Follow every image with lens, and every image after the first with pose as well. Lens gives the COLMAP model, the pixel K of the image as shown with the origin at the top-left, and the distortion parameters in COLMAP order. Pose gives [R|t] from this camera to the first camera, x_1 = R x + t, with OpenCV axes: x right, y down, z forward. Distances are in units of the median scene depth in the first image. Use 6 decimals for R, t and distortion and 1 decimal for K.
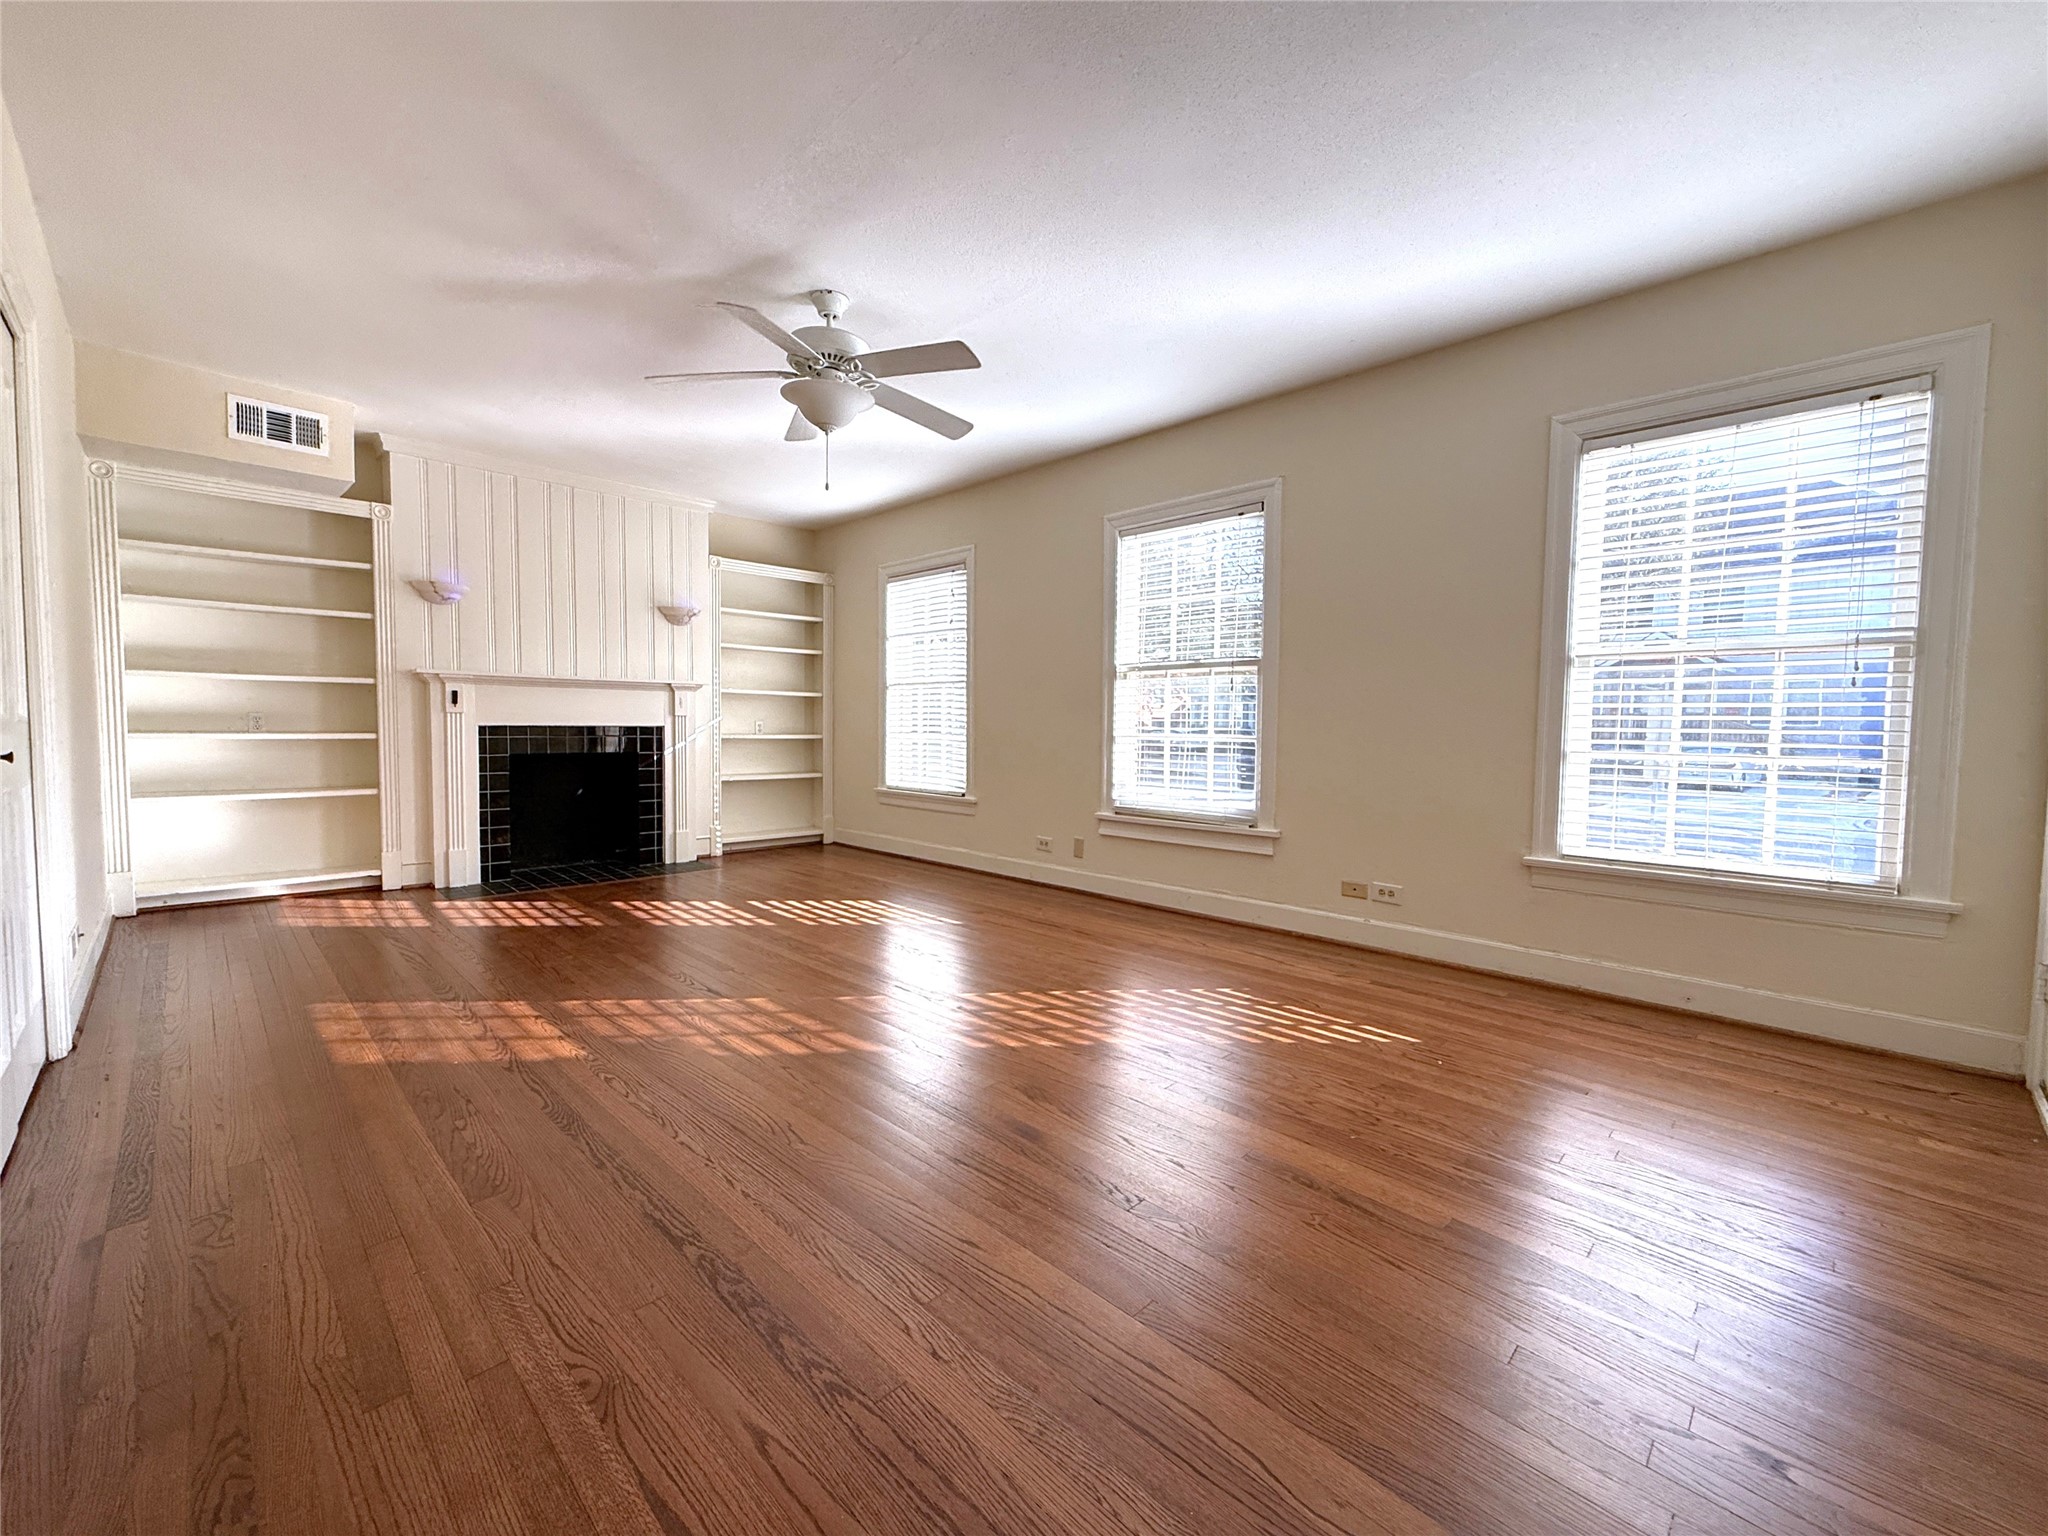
lens RADIAL K [[820.0, 0, 1027.8], [0, 820.0, 764.4], [0, 0, 1]] dist [-0.001764, 0.001092]
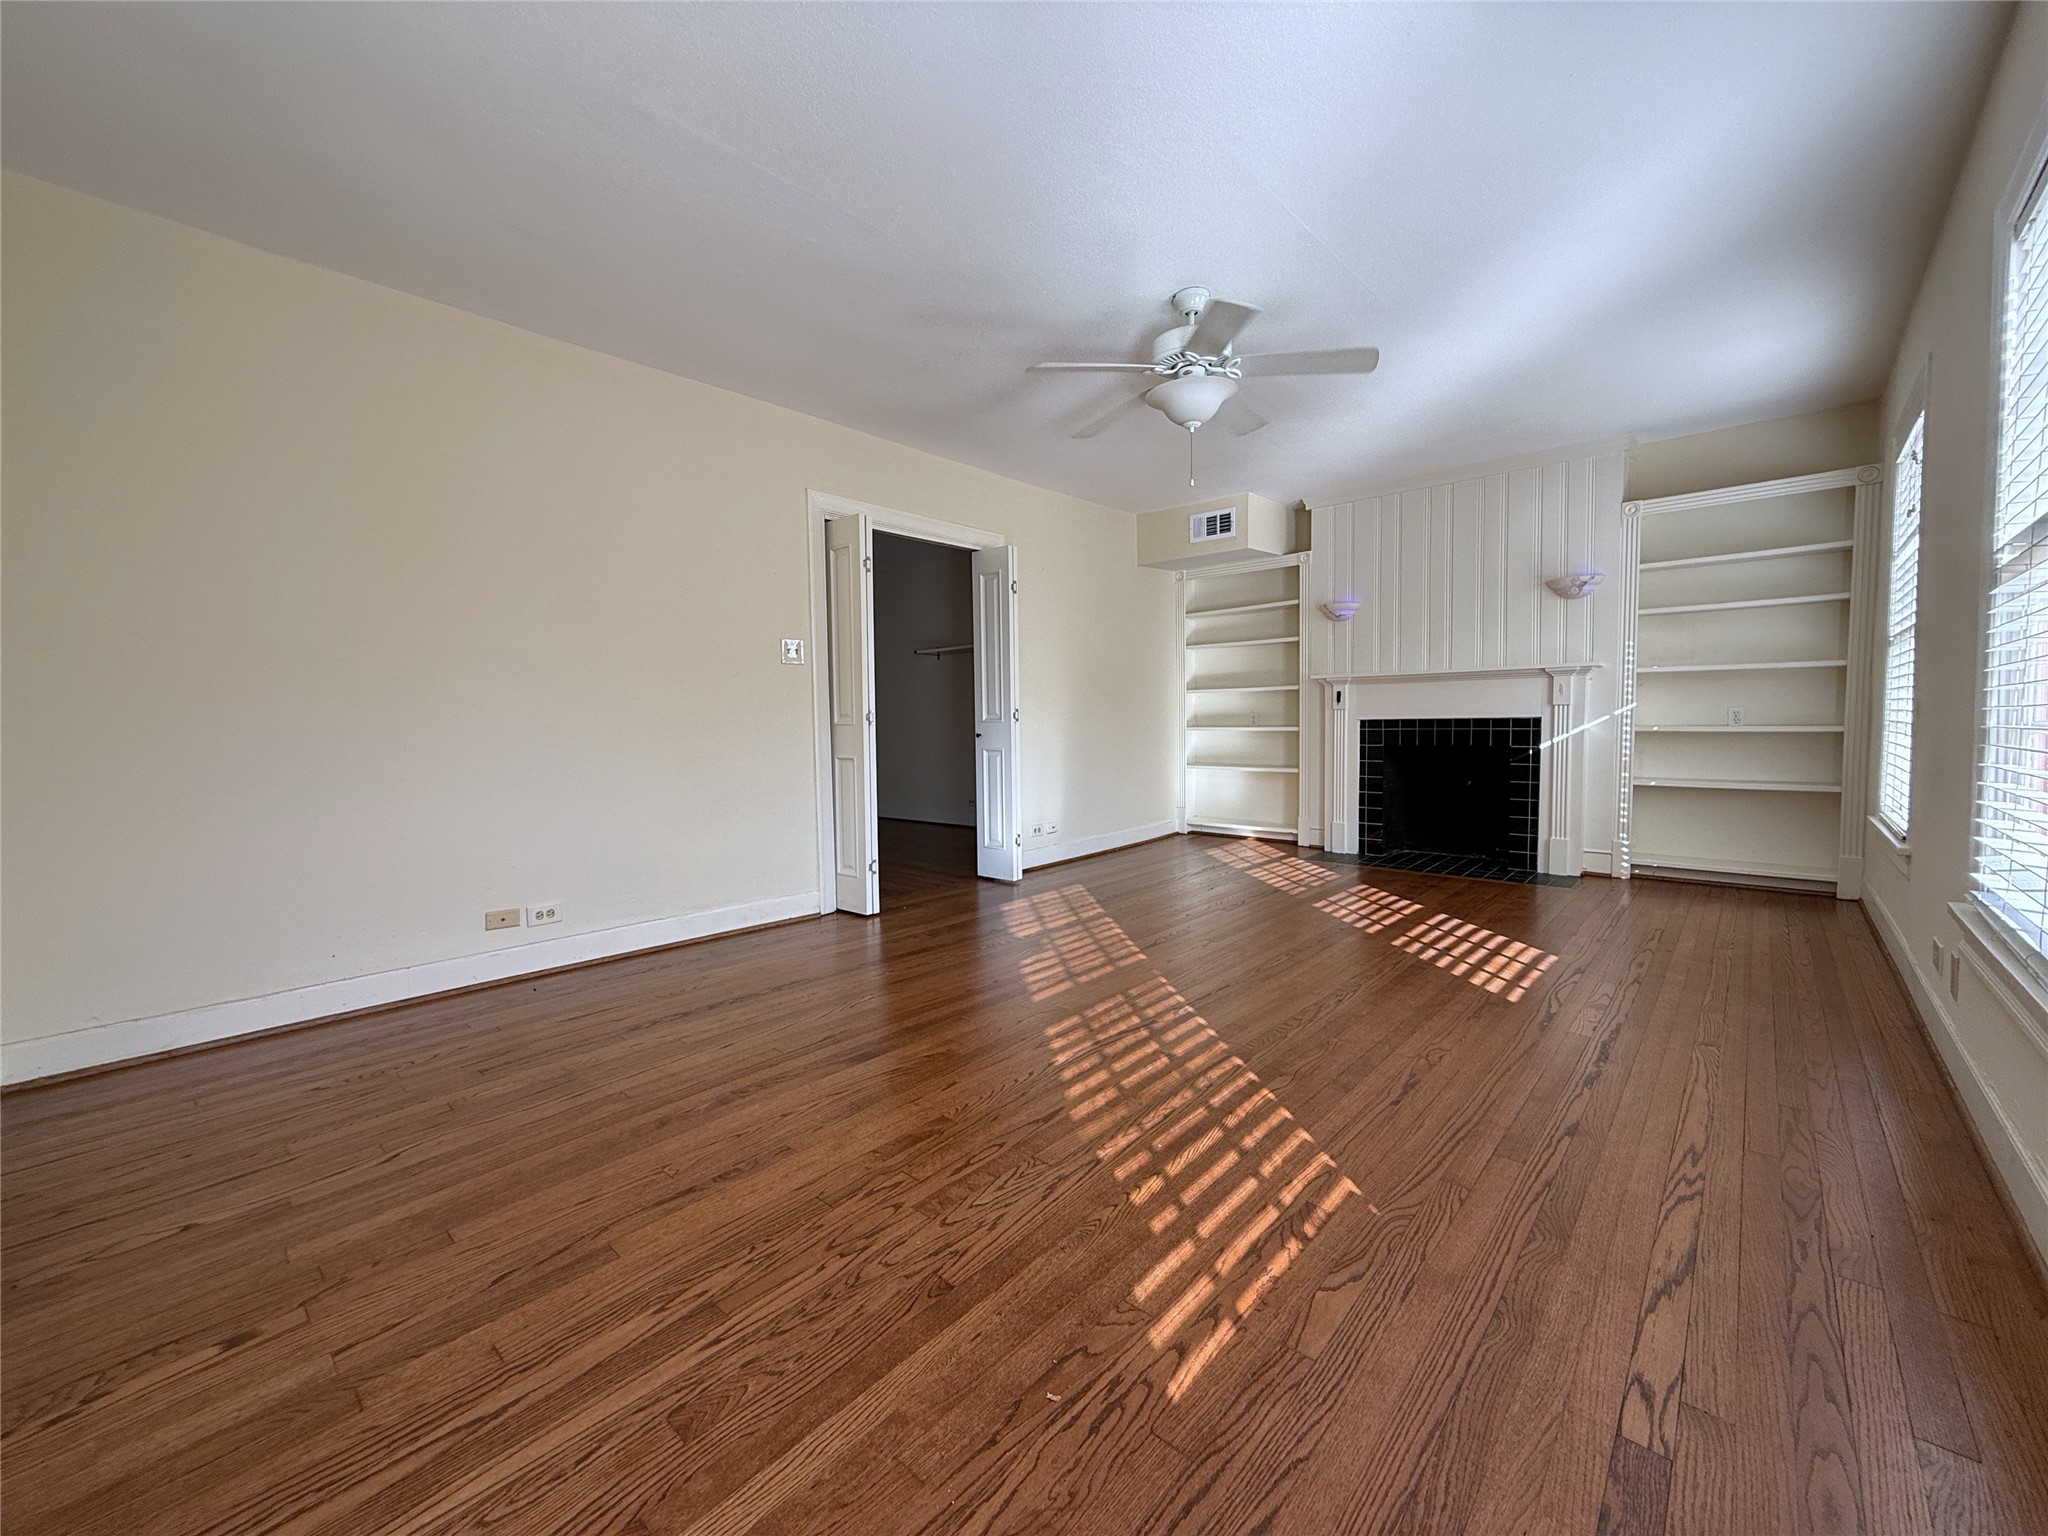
lens RADIAL K [[820.0, 0, 1030.6], [0, 820.0, 770.7], [0, 0, 1]] dist [-0.001764, 0.001092]
pose [[0.044495, 0.047724, -0.997869, 0.505309], [-0.033852, 0.998357, 0.046238, -0.013593], [0.998436, 0.031723, 0.046037, 0.497661]]
